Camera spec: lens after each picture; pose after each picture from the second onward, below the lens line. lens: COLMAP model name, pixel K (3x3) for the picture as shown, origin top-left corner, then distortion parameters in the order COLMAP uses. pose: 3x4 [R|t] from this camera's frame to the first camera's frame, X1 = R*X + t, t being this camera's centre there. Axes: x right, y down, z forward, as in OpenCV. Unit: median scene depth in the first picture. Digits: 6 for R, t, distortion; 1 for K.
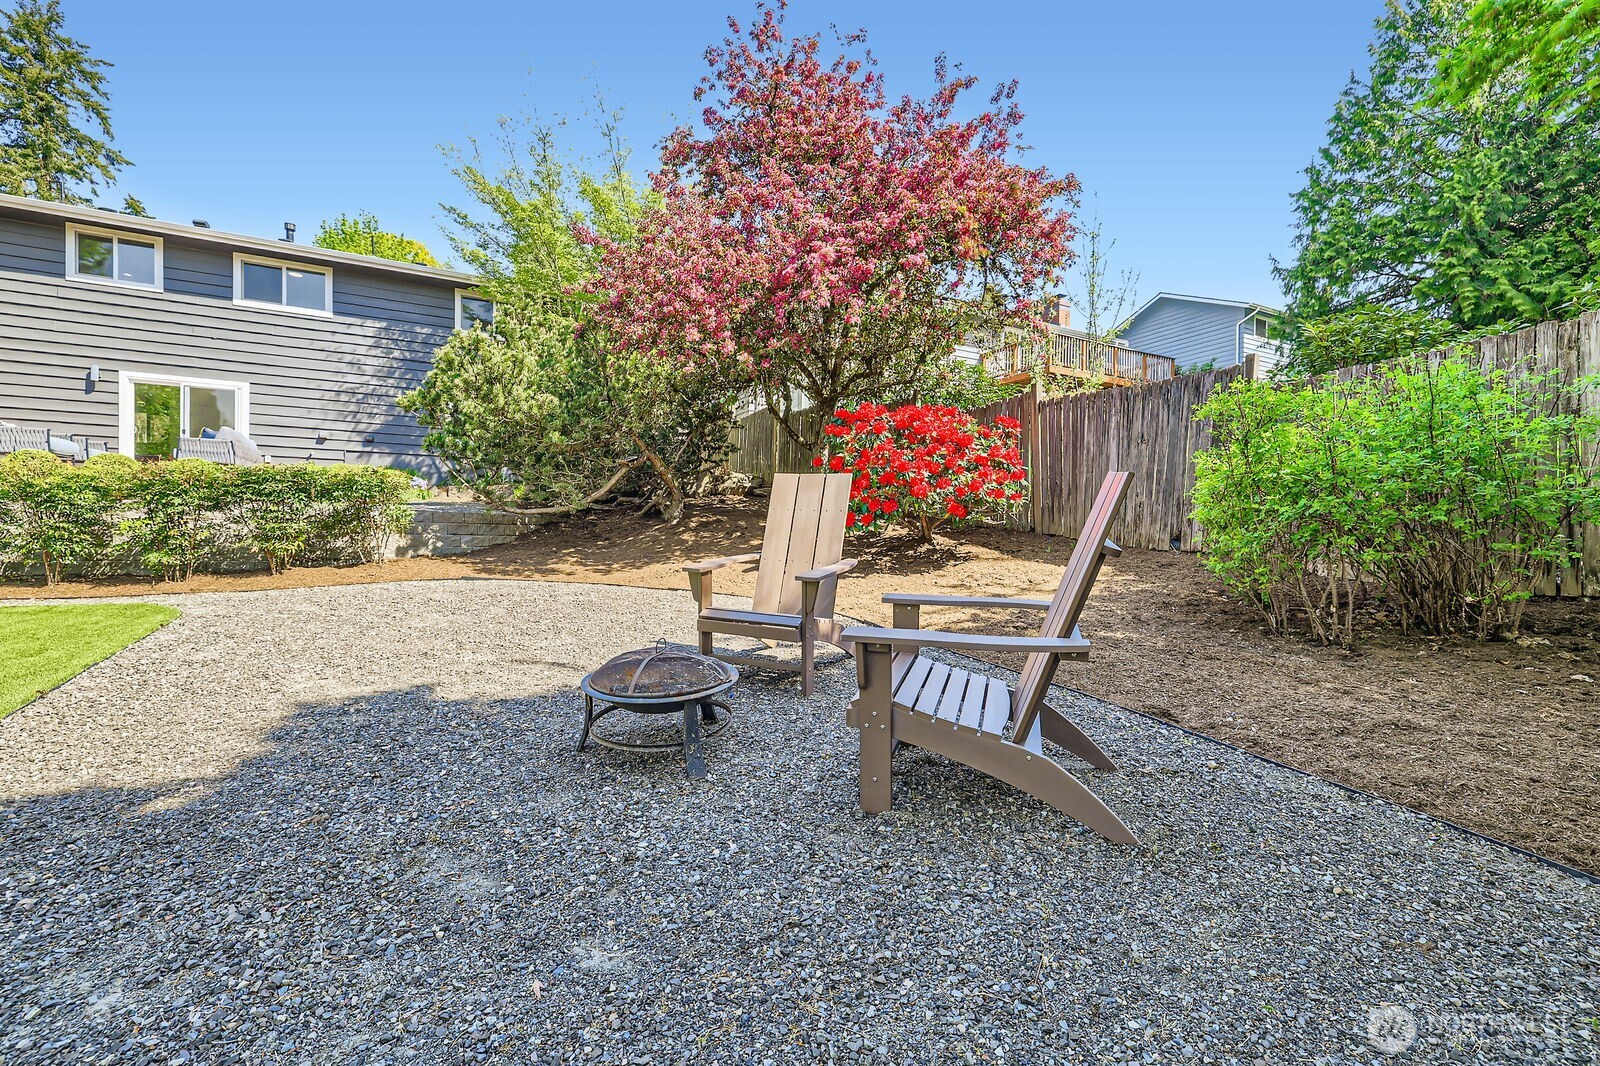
lens RADIAL K [[668.4, 0, 803.0], [0, 668.4, 532.9], [0, 0, 1]] dist [-0.000957, -0.000752]
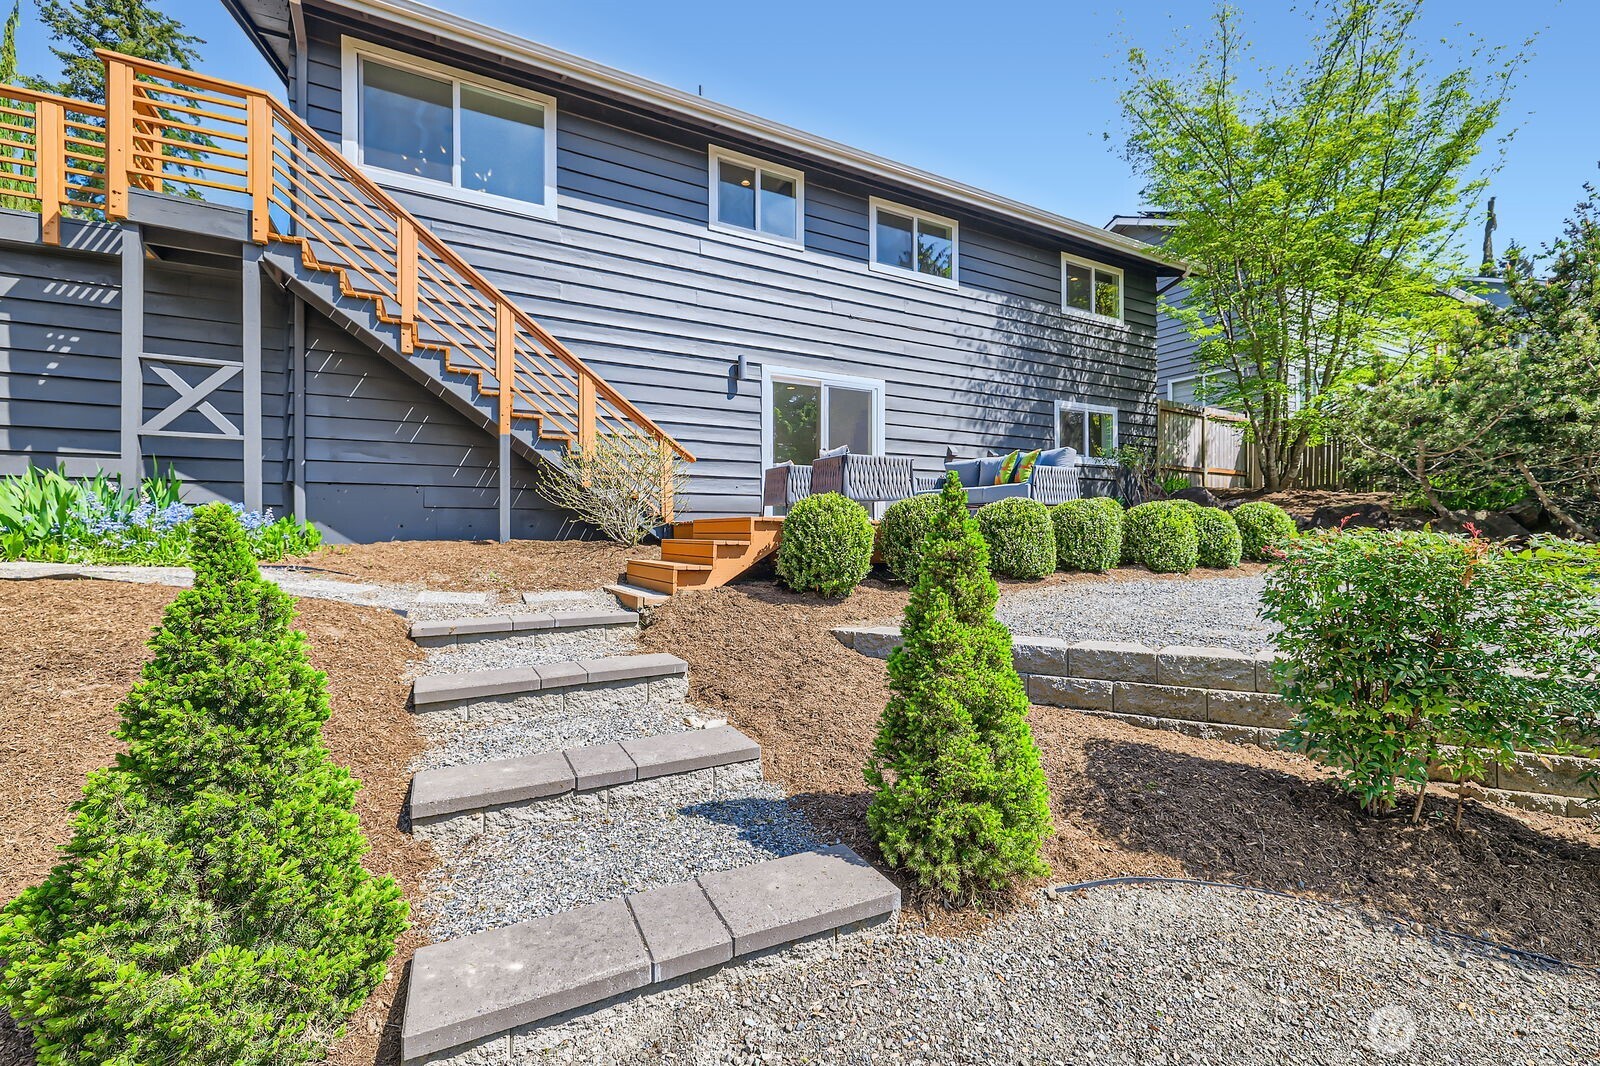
lens RADIAL K [[668.4, 0, 803.9], [0, 668.4, 531.6], [0, 0, 1]] dist [-0.000957, -0.000752]
pose [[0.999197, -0.025229, 0.031110, -0.905416], [0.025511, 0.999637, -0.008684, -0.057138], [-0.030880, 0.009471, 0.999478, 0.280729]]
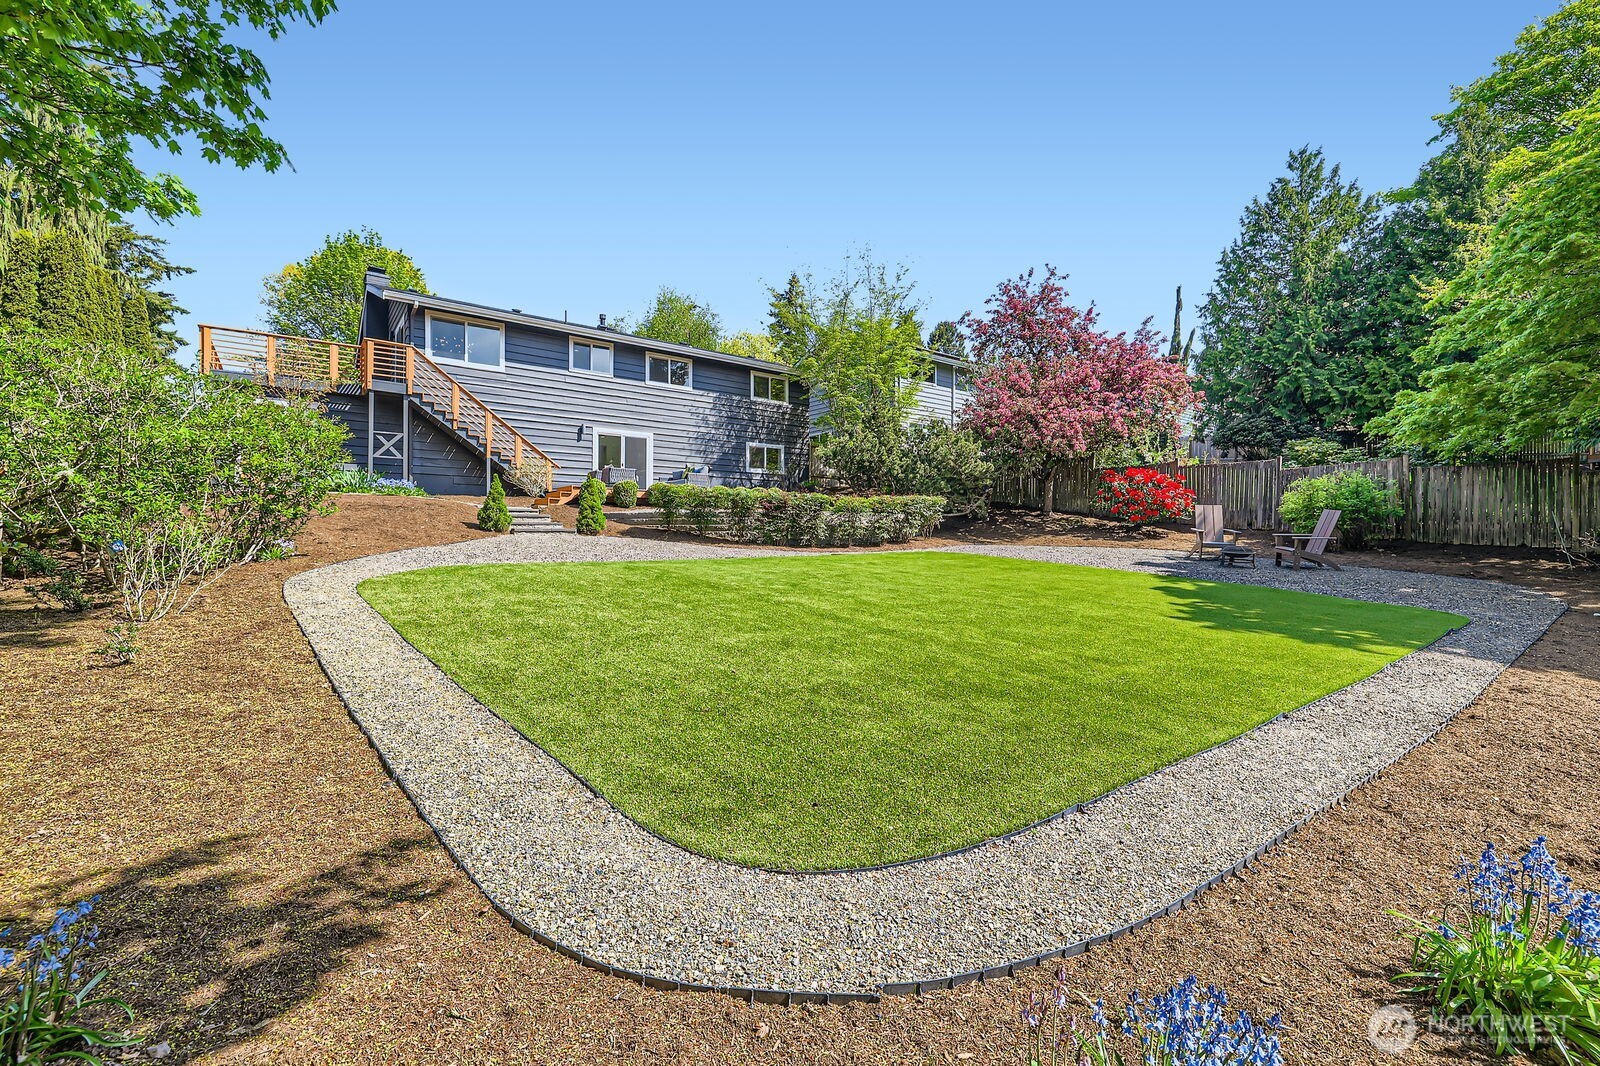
lens RADIAL K [[668.4, 0, 797.4], [0, 668.4, 530.4], [0, 0, 1]] dist [-0.000957, -0.000752]
pose [[0.985176, -0.017926, 0.170608, -0.737340], [0.021196, 0.999625, -0.017363, 0.037547], [-0.170232, 0.020722, 0.985186, -0.585142]]
